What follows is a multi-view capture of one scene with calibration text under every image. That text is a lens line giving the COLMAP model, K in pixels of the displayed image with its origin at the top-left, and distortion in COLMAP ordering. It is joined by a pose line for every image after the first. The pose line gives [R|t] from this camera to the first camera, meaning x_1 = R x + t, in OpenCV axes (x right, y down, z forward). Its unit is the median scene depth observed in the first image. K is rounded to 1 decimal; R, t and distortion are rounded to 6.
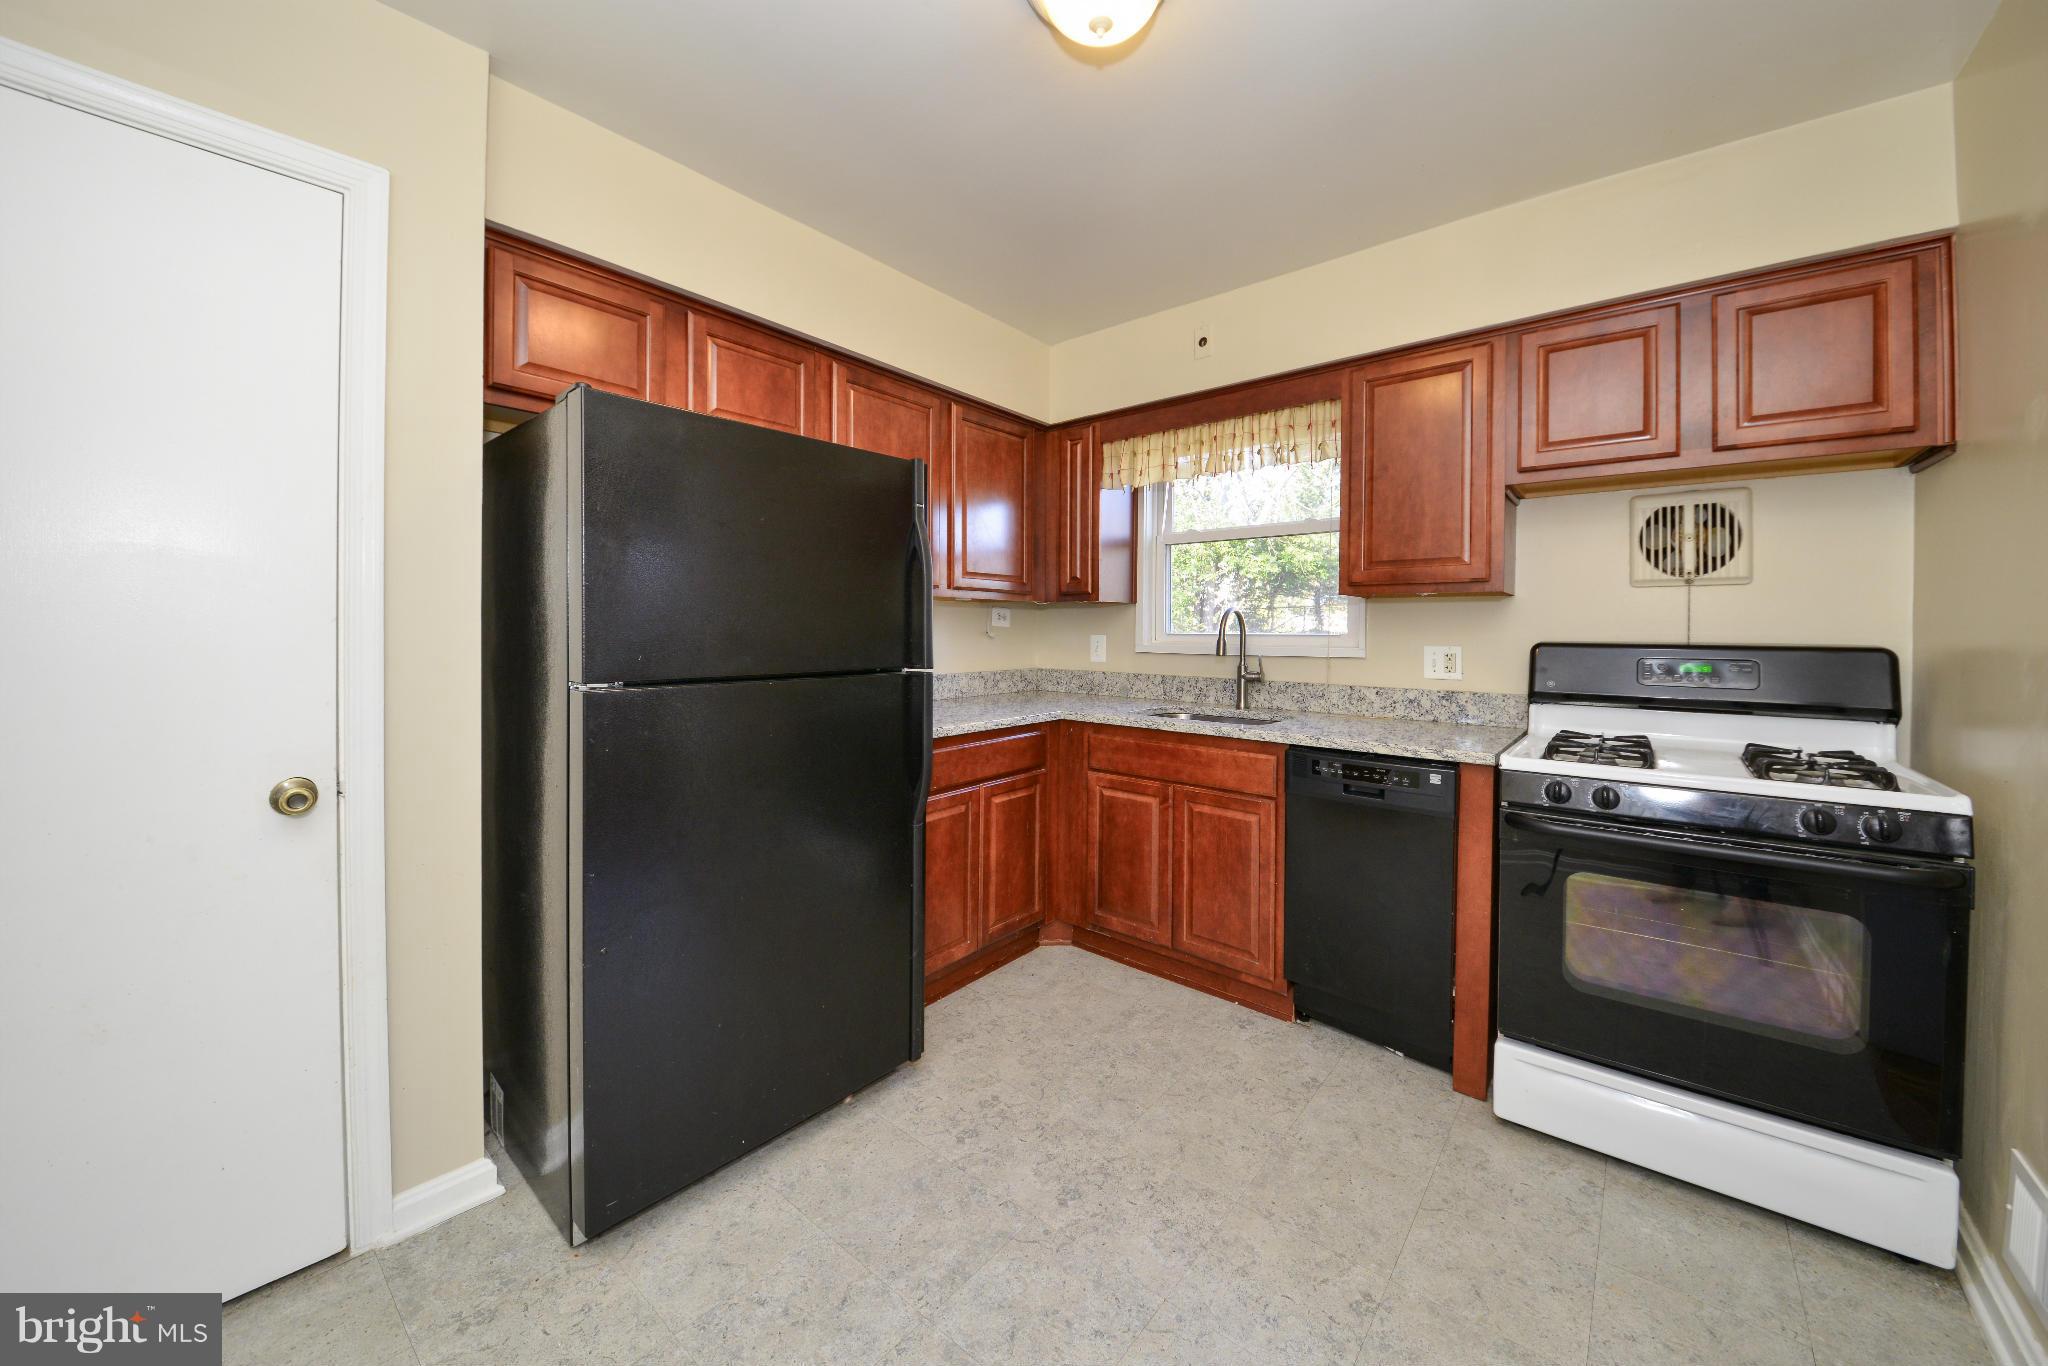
lens RADIAL K [[770.1, 0, 1014.4], [0, 770.1, 625.5], [0, 0, 1]] dist [0.000684, -0.001515]
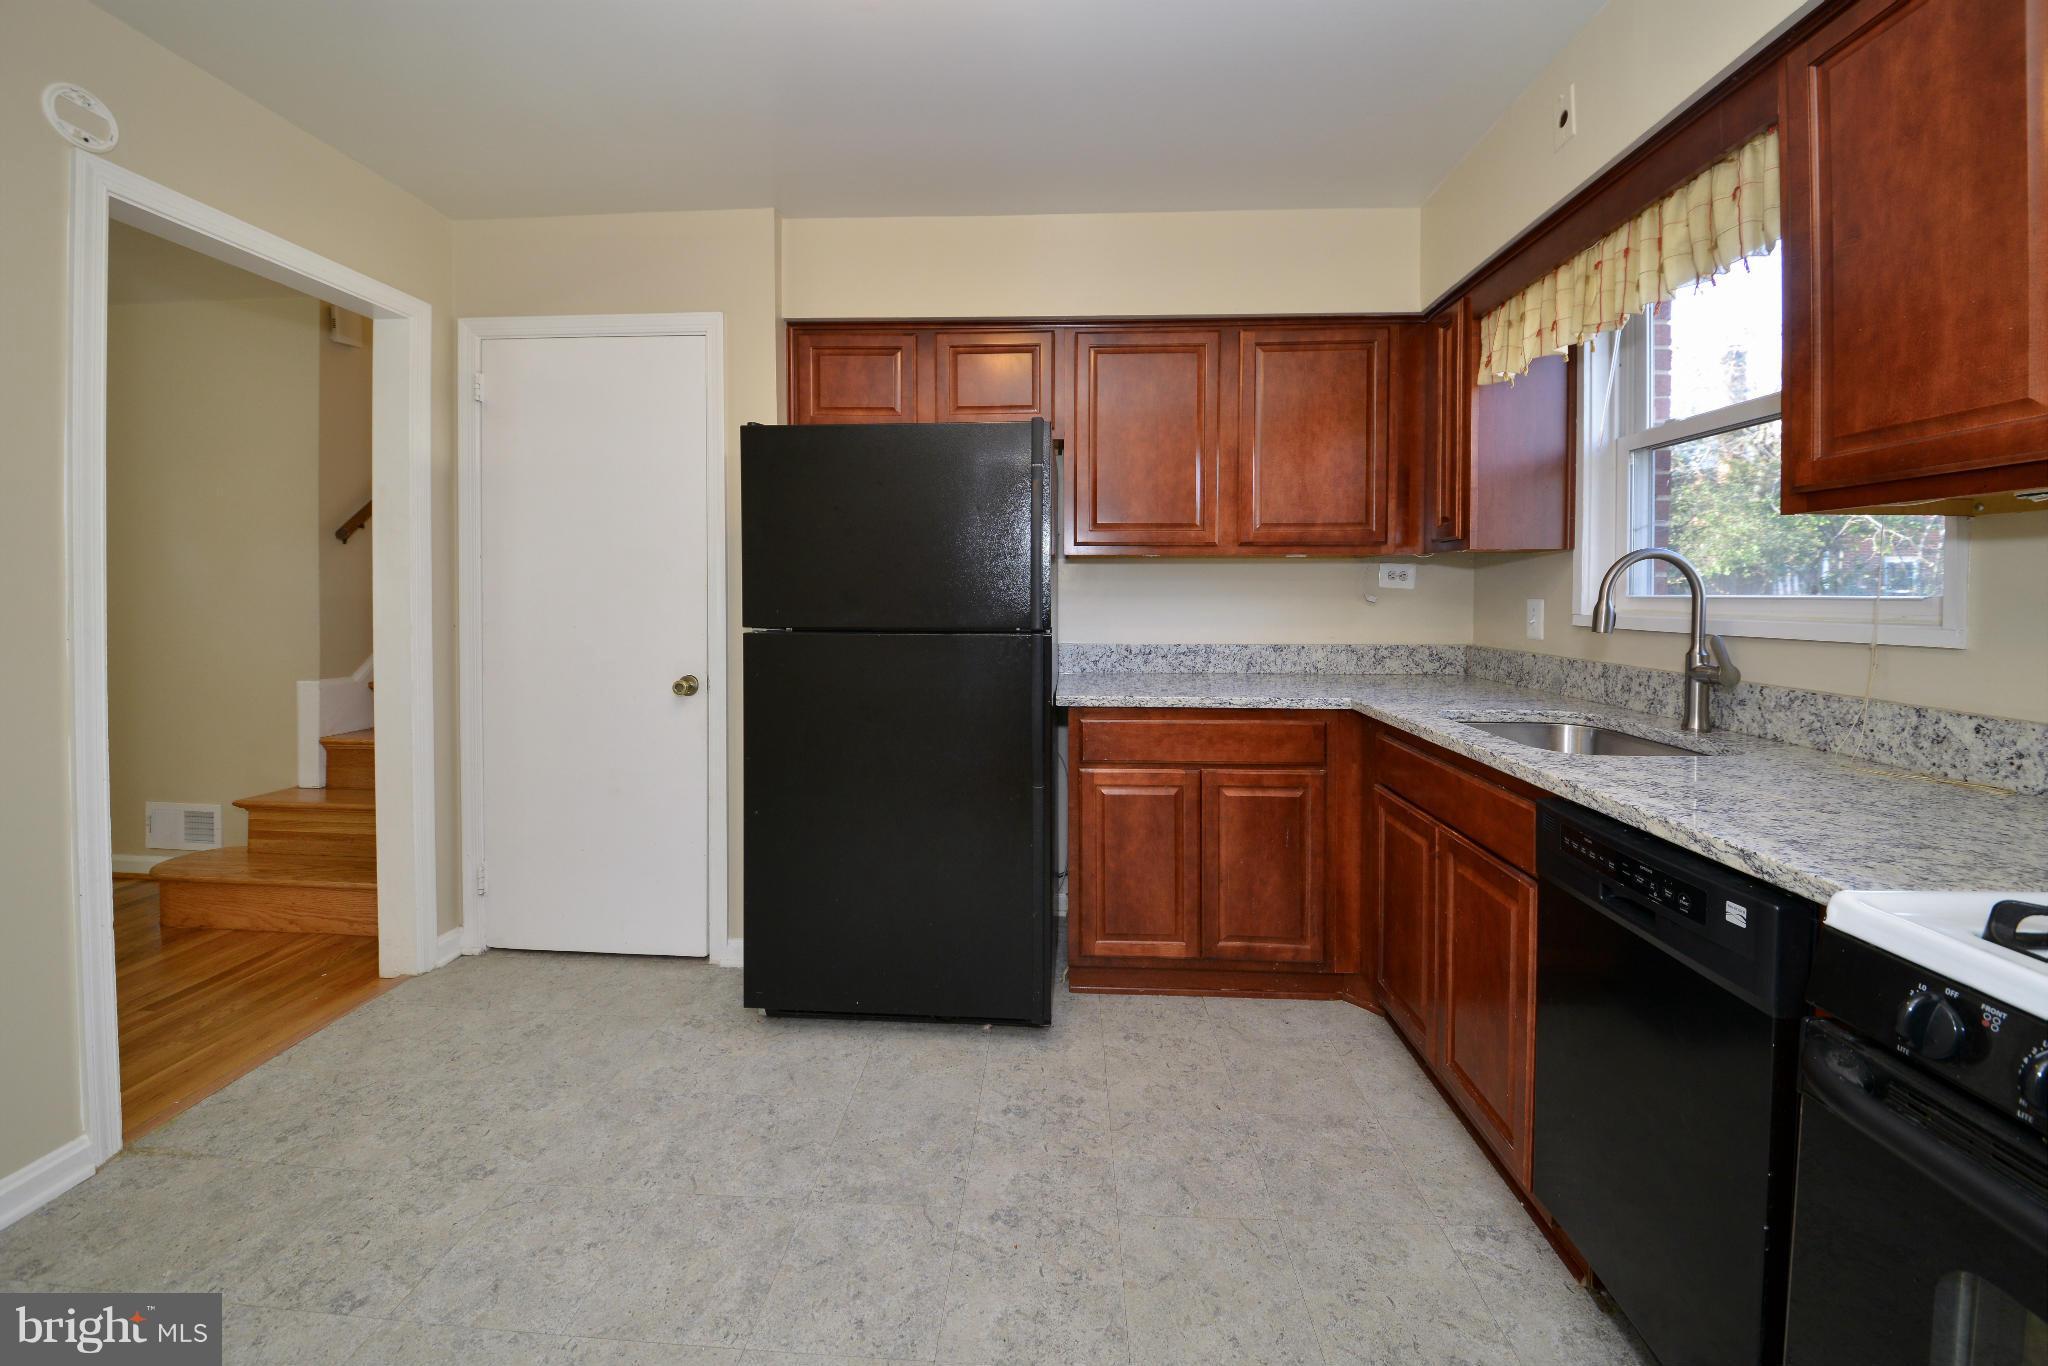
lens RADIAL K [[770.1, 0, 1011.3], [0, 770.1, 596.1], [0, 0, 1]] dist [0.000684, -0.001515]
pose [[0.593290, 0.000374, -0.804988, 0.542072], [0.003339, 0.999990, 0.002926, 0.008343], [0.804982, -0.004424, 0.593283, 0.322532]]
